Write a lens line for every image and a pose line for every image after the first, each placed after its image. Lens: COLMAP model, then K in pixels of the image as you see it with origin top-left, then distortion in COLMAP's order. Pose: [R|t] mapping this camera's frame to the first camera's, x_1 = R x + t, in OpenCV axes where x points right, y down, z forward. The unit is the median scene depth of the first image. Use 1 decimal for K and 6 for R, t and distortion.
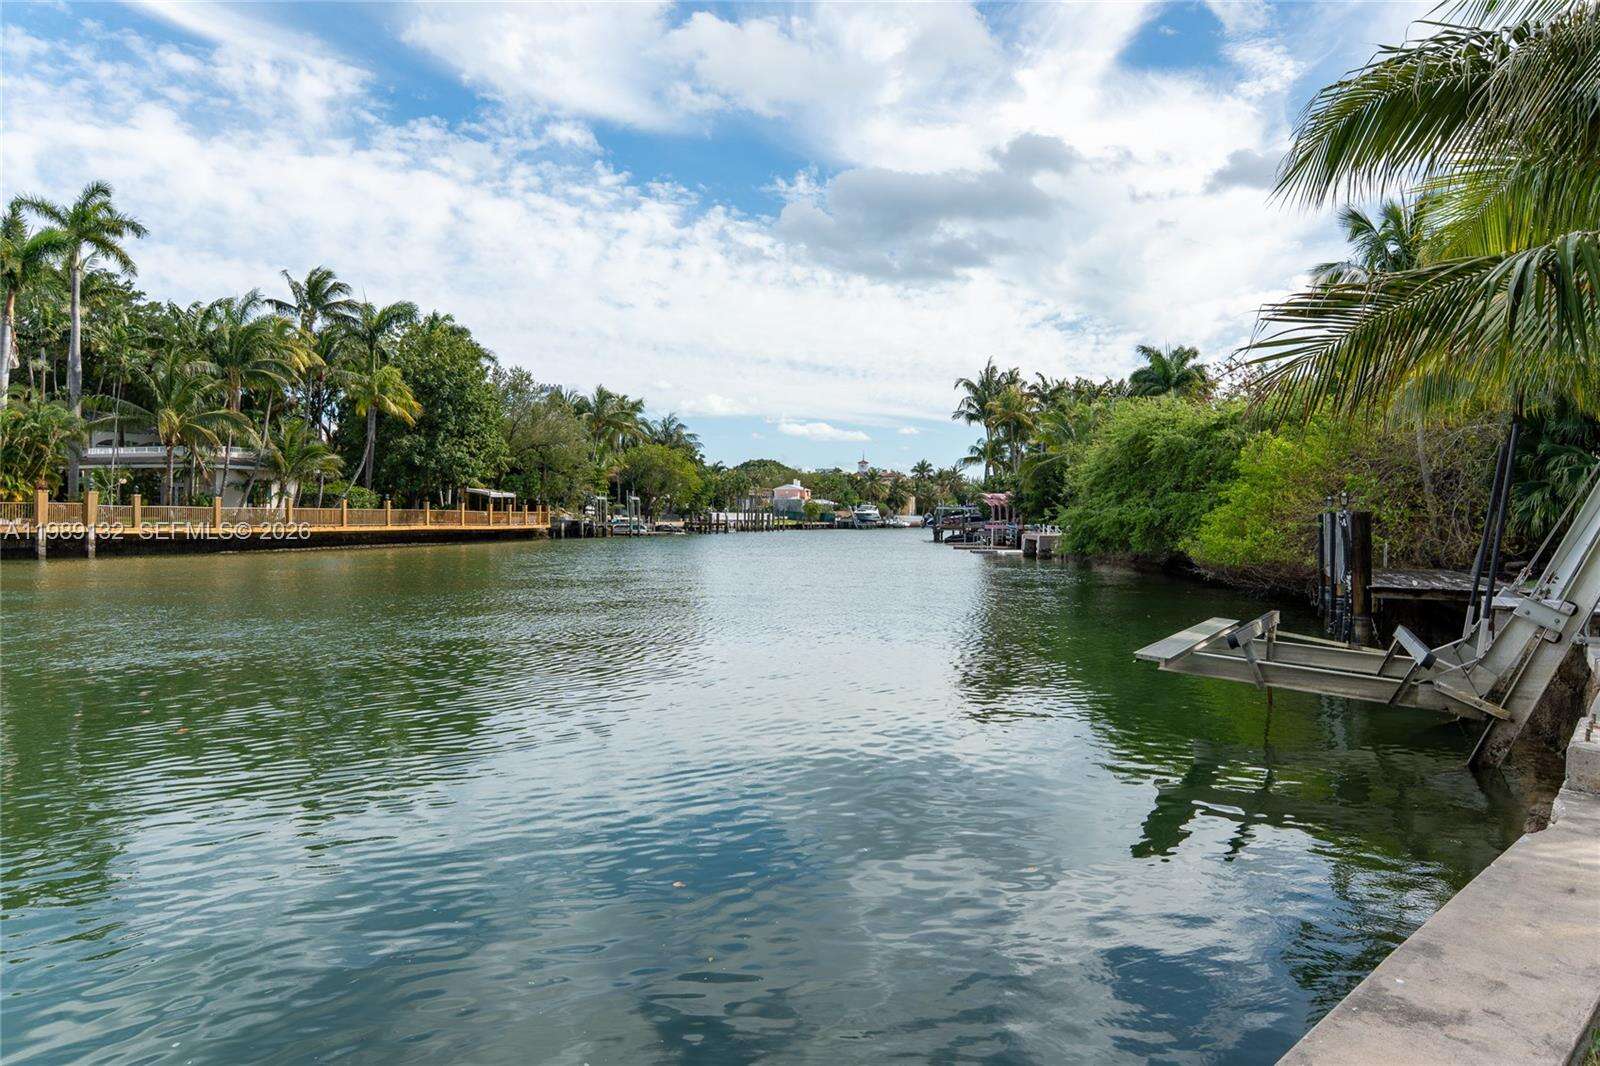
lens RADIAL K [[1092.1, 0, 800.0], [0, 1092.1, 533.0], [0, 0, 1]] dist [0.001302, -0.002416]
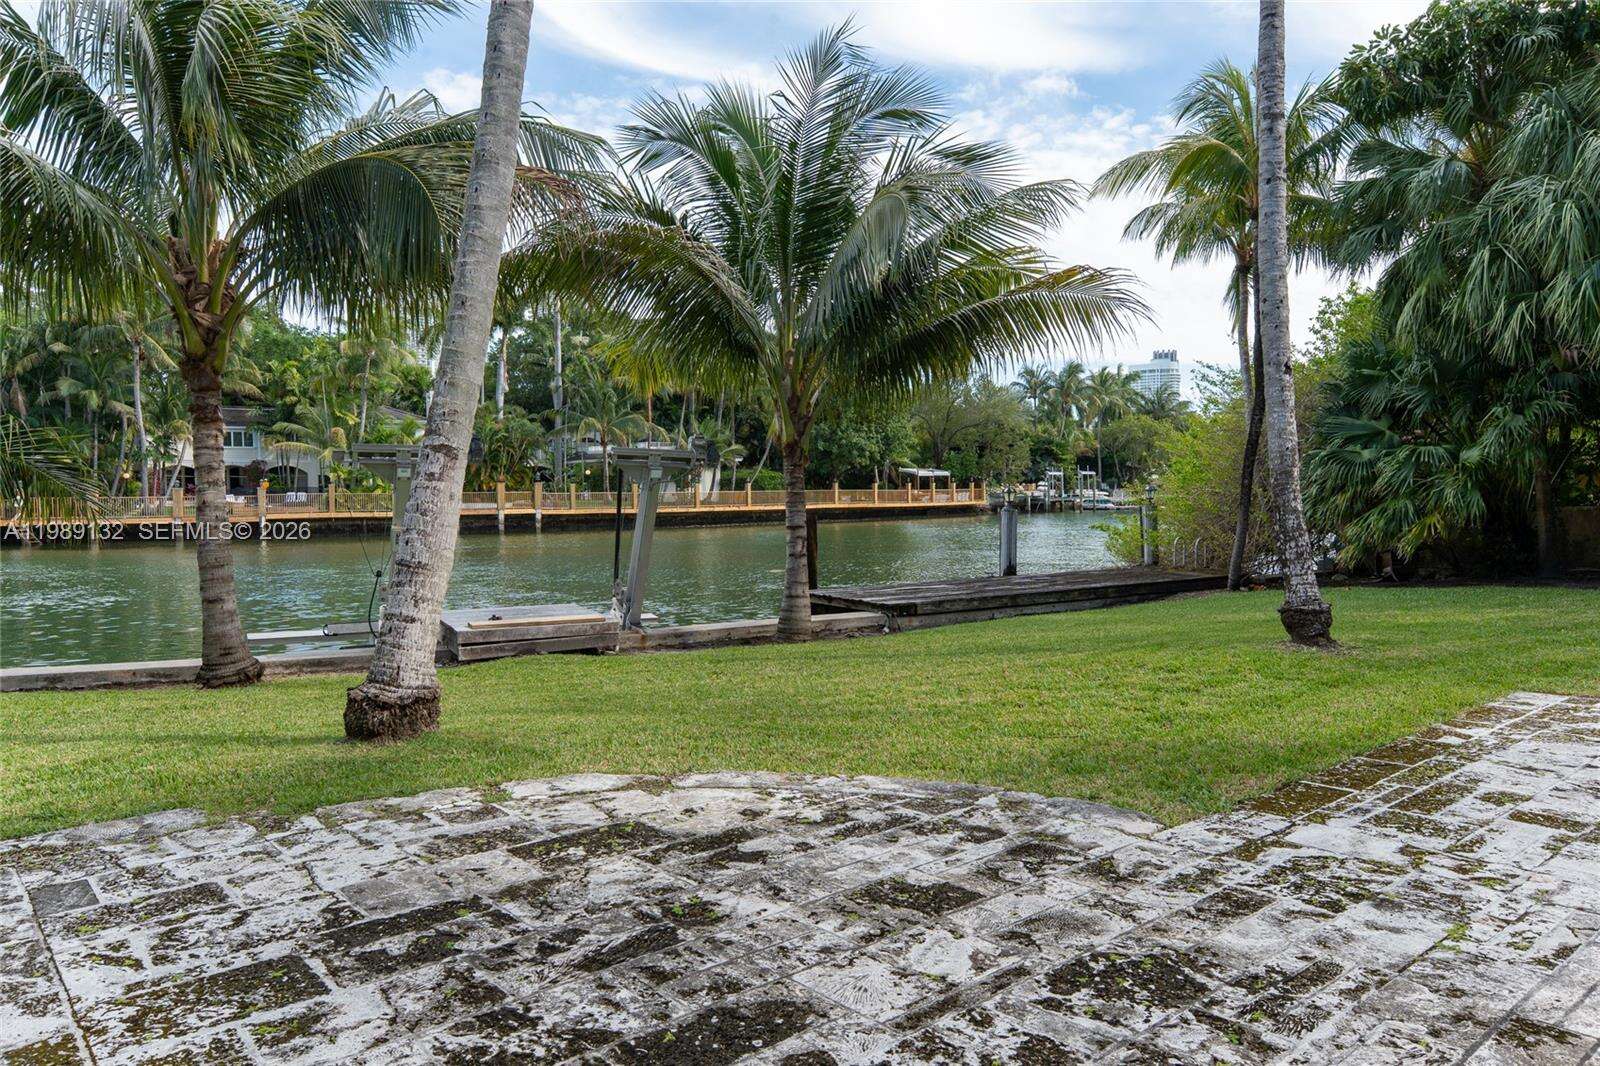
lens RADIAL K [[1092.1, 0, 800.0], [0, 1092.1, 533.0], [0, 0, 1]] dist [0.001302, -0.002416]
pose [[0.847915, 0.007139, -0.530083, 0.184958], [0.006886, 0.999677, 0.024478, -0.003944], [0.530087, -0.024405, 0.847592, 0.024549]]
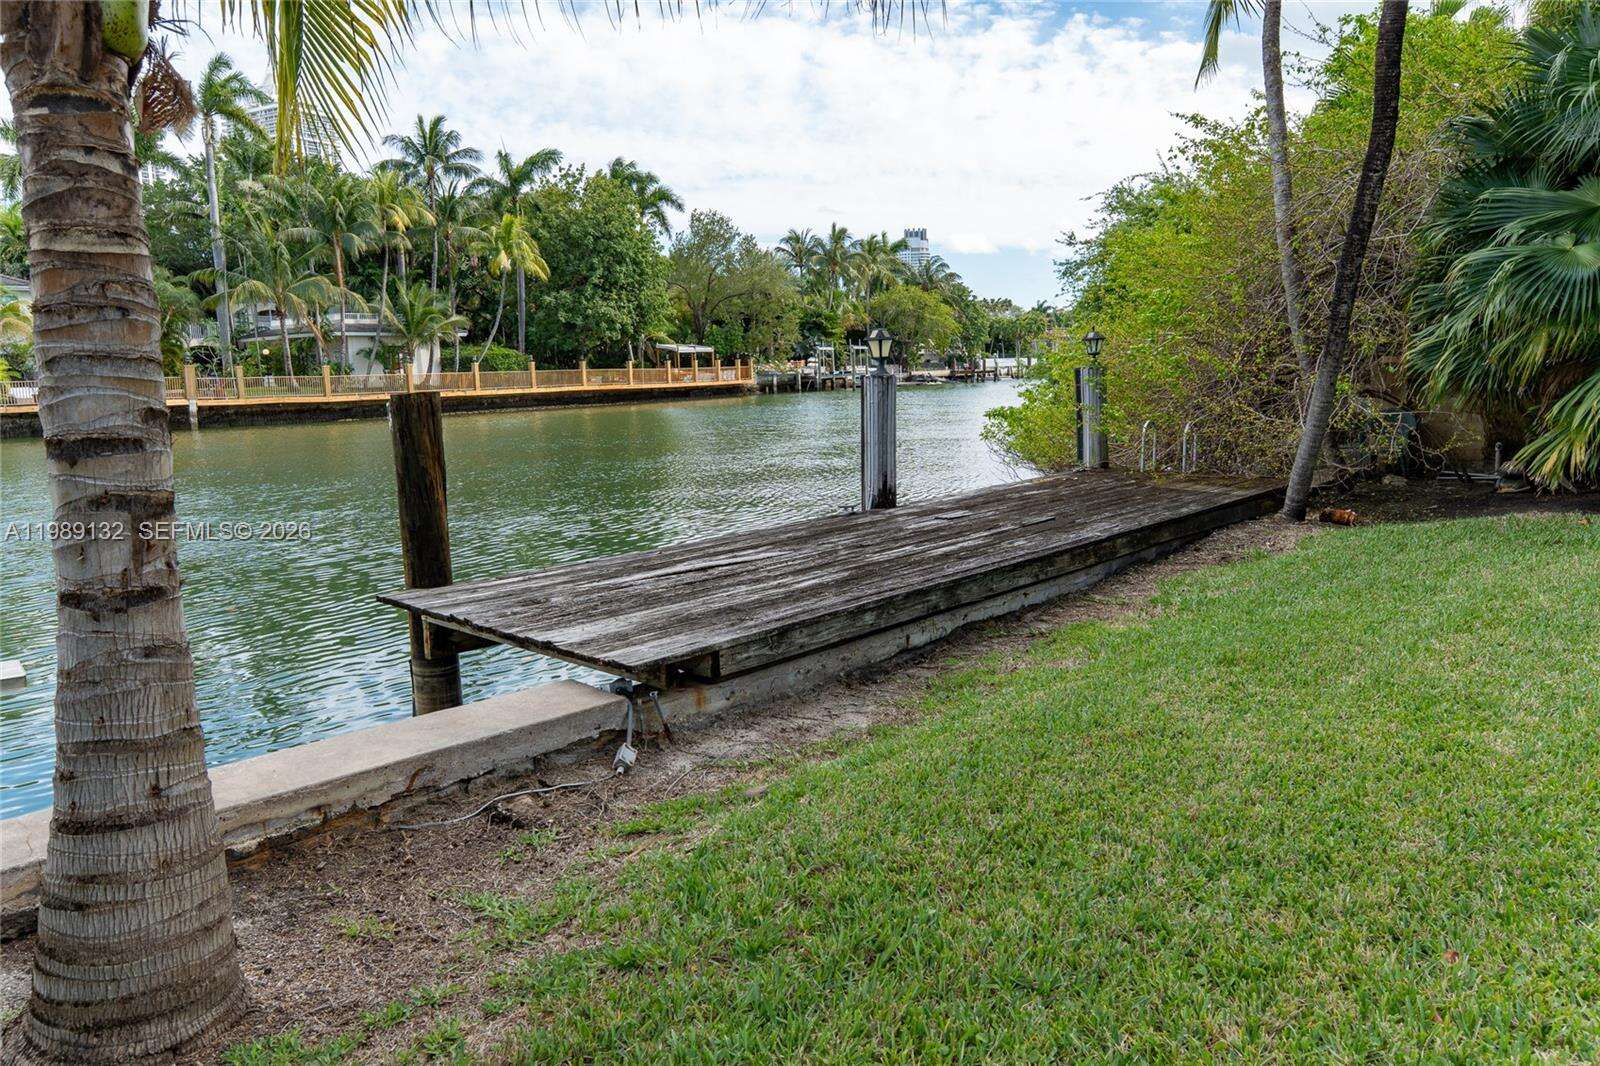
lens RADIAL K [[1092.1, 0, 800.0], [0, 1092.1, 533.0], [0, 0, 1]] dist [0.001302, -0.002416]
pose [[0.942376, 0.019963, -0.333961, 0.136383], [0.026687, 0.990552, 0.134517, -0.002367], [0.333491, -0.135678, 0.932939, 0.120911]]
